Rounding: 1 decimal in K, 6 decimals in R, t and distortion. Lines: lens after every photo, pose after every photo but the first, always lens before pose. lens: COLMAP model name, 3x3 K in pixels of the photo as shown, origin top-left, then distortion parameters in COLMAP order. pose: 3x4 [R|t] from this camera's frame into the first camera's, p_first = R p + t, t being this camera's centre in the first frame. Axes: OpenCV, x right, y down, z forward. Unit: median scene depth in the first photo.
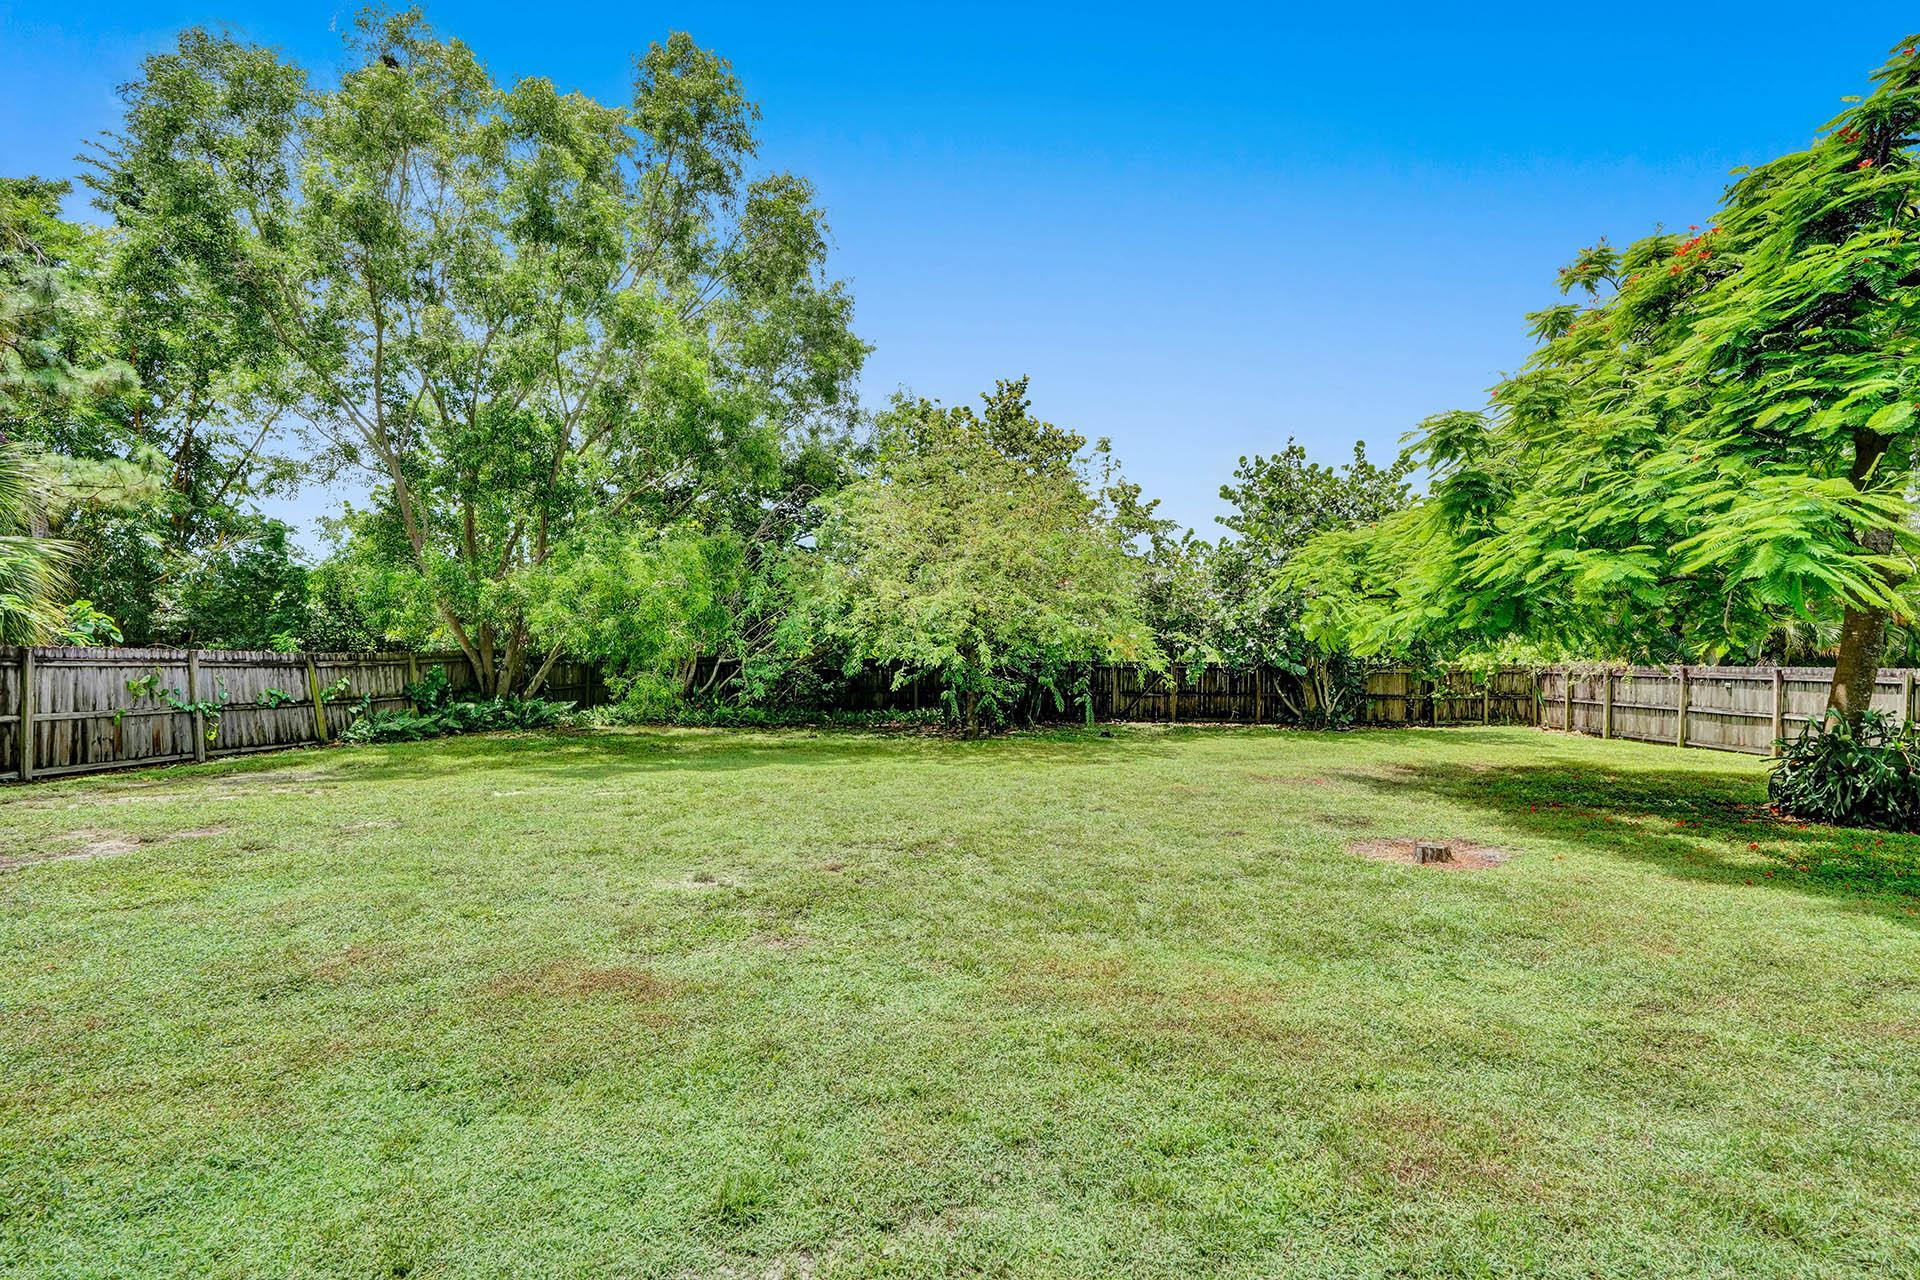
lens RADIAL K [[880.6, 0, 971.1], [0, 880.6, 635.1], [0, 0, 1]] dist [-0.001903, 0.000209]
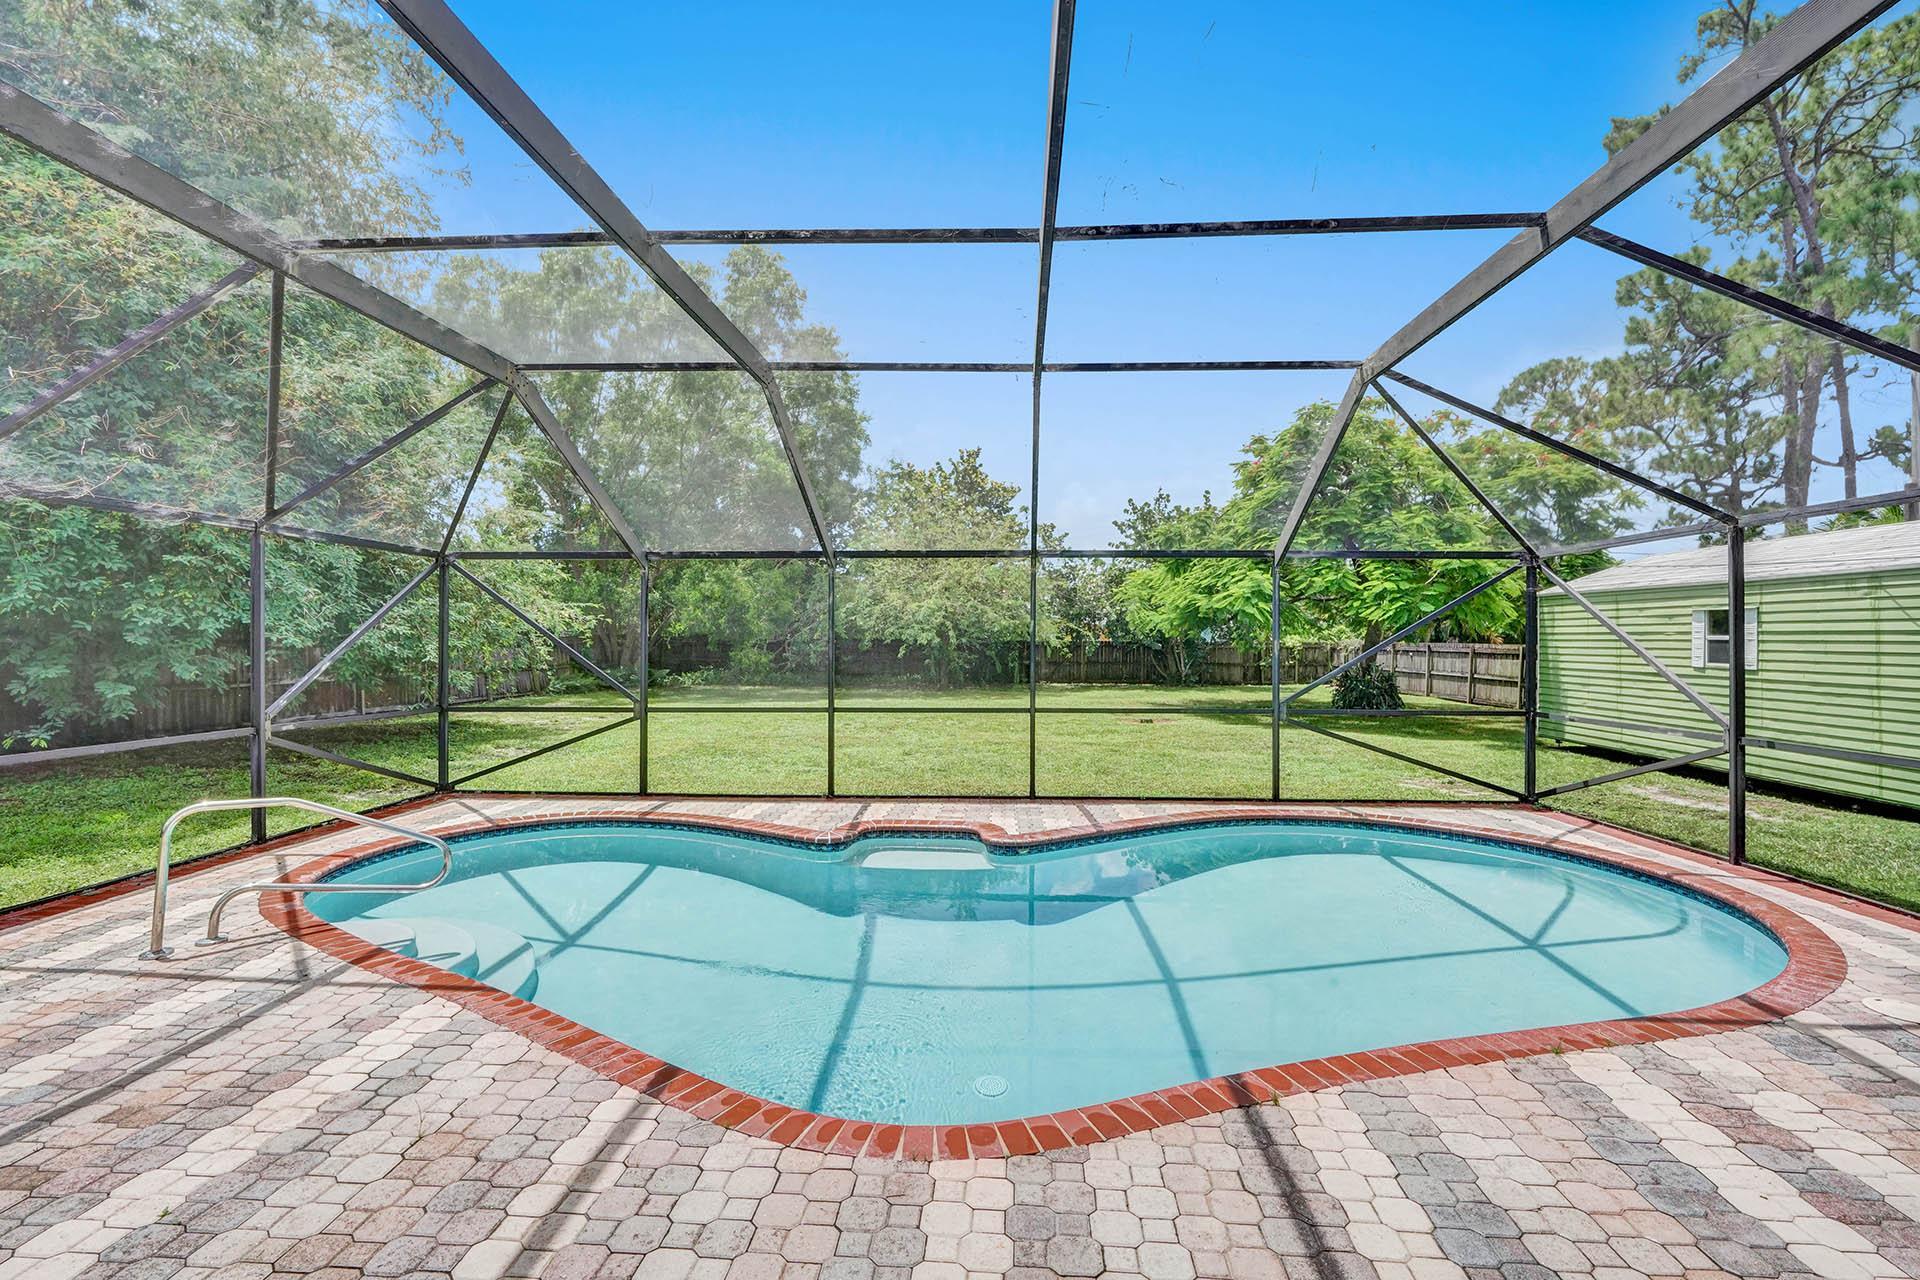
lens RADIAL K [[880.6, 0, 971.1], [0, 880.6, 635.1], [0, 0, 1]] dist [-0.001903, 0.000209]
pose [[0.999231, -0.002252, 0.039145, -0.010302], [0.001303, 0.999705, 0.024257, -0.016040], [-0.039188, -0.024187, 0.998939, -0.488158]]
